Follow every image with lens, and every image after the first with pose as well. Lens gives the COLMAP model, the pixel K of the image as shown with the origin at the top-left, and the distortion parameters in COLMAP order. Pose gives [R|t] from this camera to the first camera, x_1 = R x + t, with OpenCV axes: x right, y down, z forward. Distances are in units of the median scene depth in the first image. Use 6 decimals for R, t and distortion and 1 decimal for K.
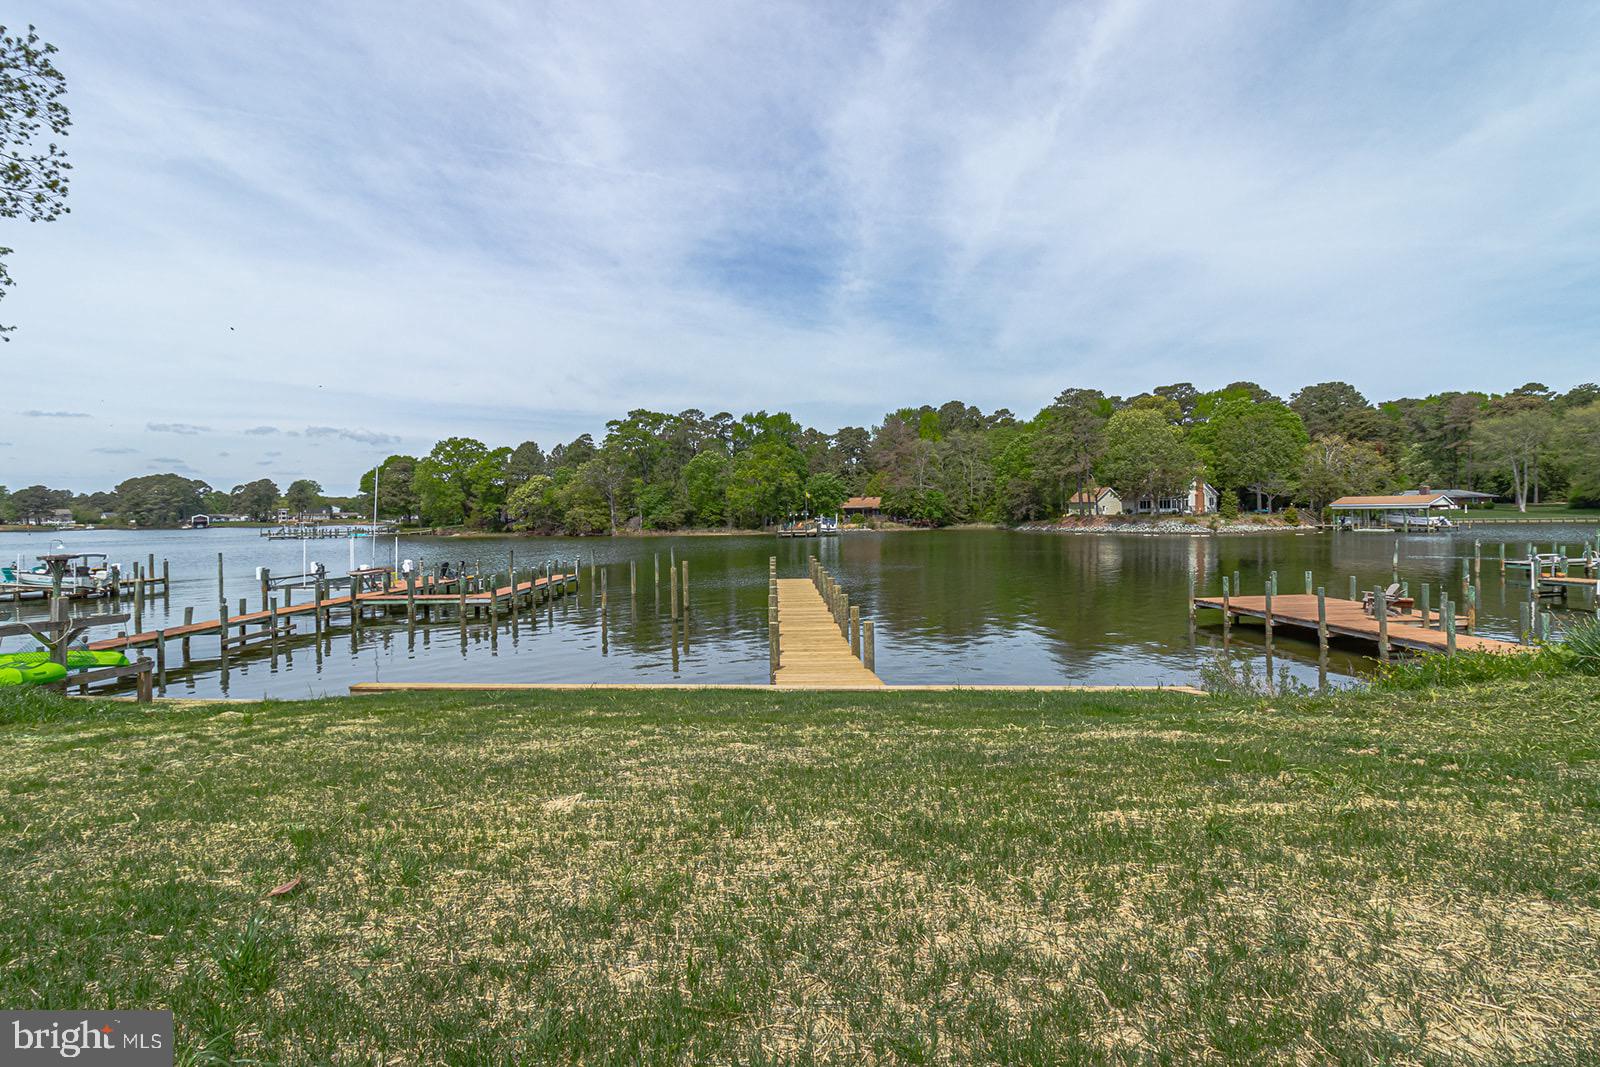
lens RADIAL K [[751.0, 0, 802.6], [0, 751.0, 519.4], [0, 0, 1]] dist [0.003604, 0.000189]
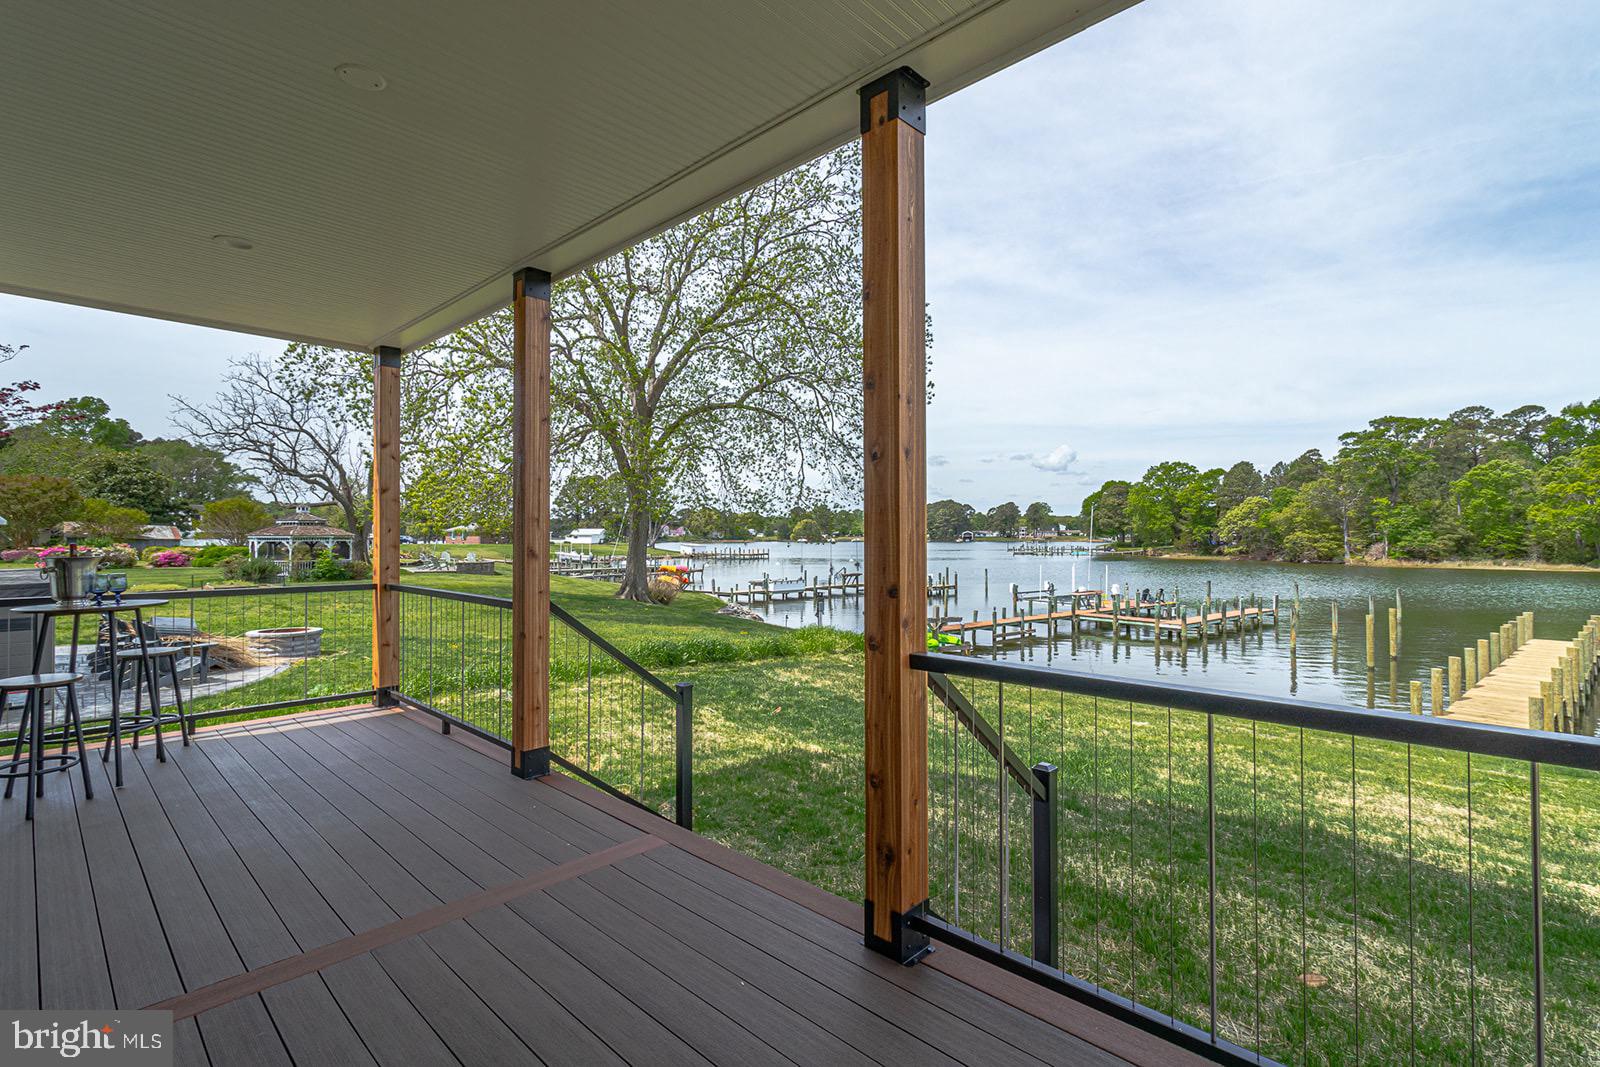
lens RADIAL K [[740.4, 0, 801.7], [0, 740.4, 522.5], [0, 0, 1]] dist [0.004650, -0.000379]
pose [[0.626573, 0.001384, -0.779362, 0.024073], [-0.015895, 0.999813, -0.011003, -0.006910], [0.779201, 0.019282, 0.626478, -0.038815]]
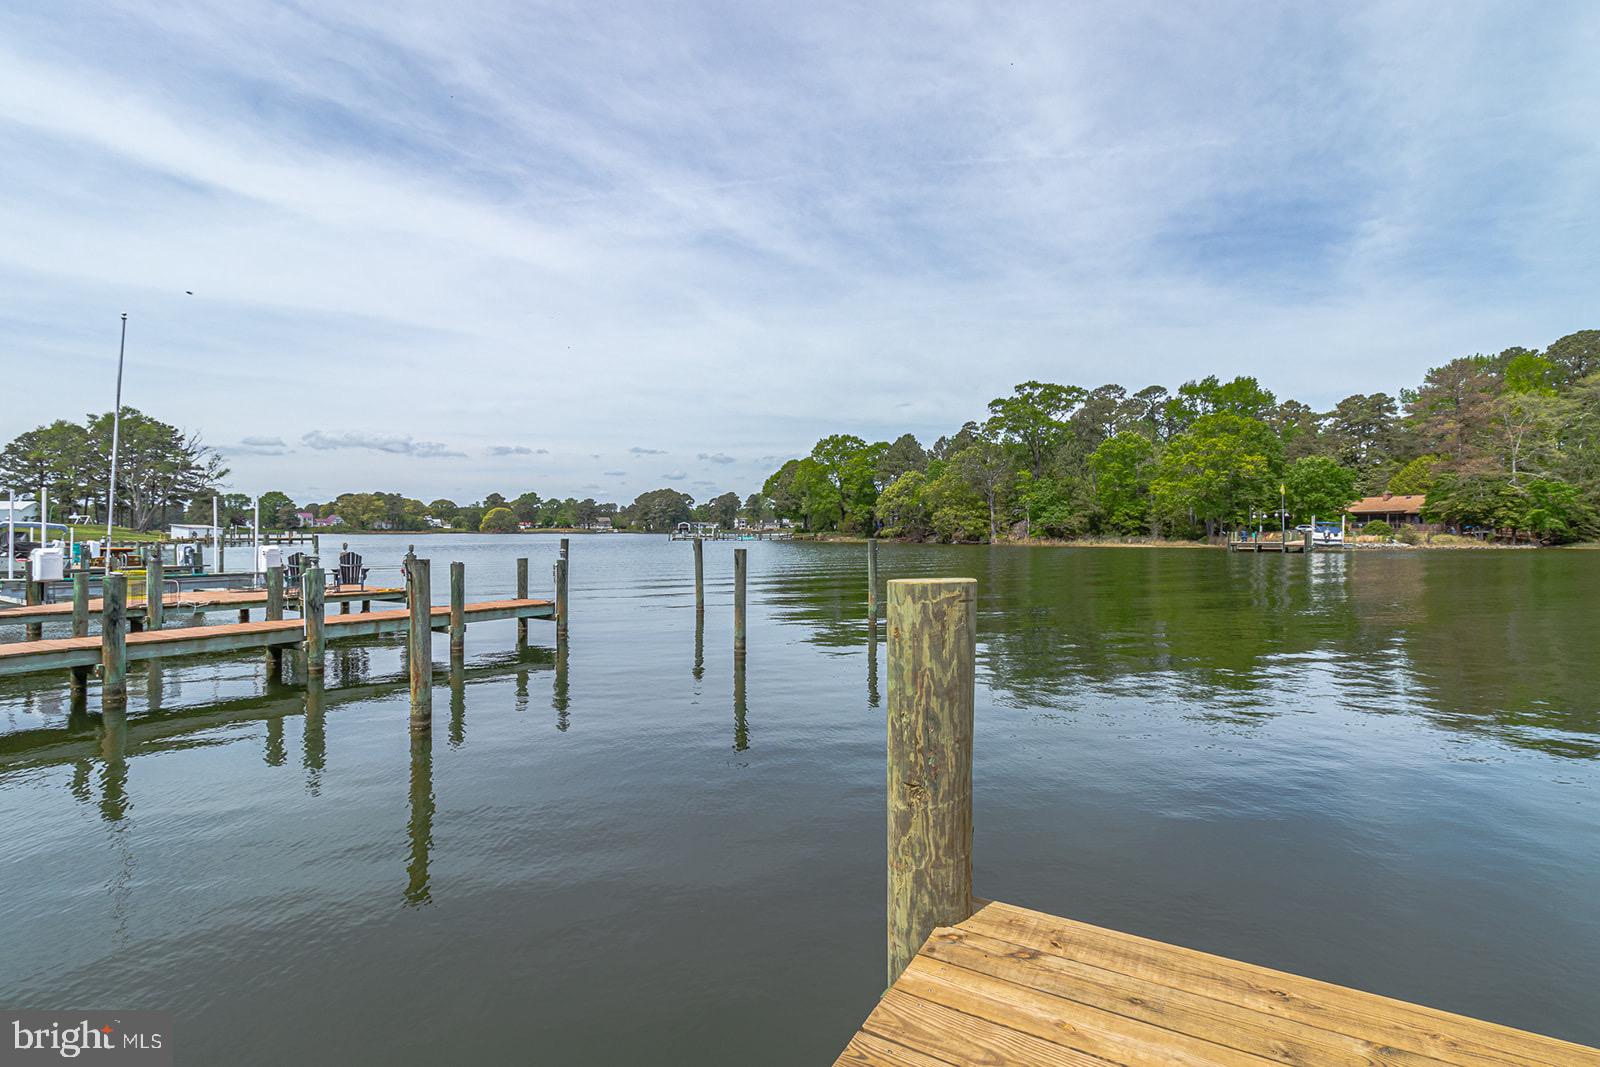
lens RADIAL K [[743.9, 0, 830.7], [0, 743.9, 534.4], [0, 0, 1]] dist [0.014373, -0.000157]
pose [[0.862717, 0.017374, -0.505388, -0.004744], [-0.017804, 0.999834, 0.003978, 0.010867], [0.505373, 0.005566, 0.862883, 0.238748]]
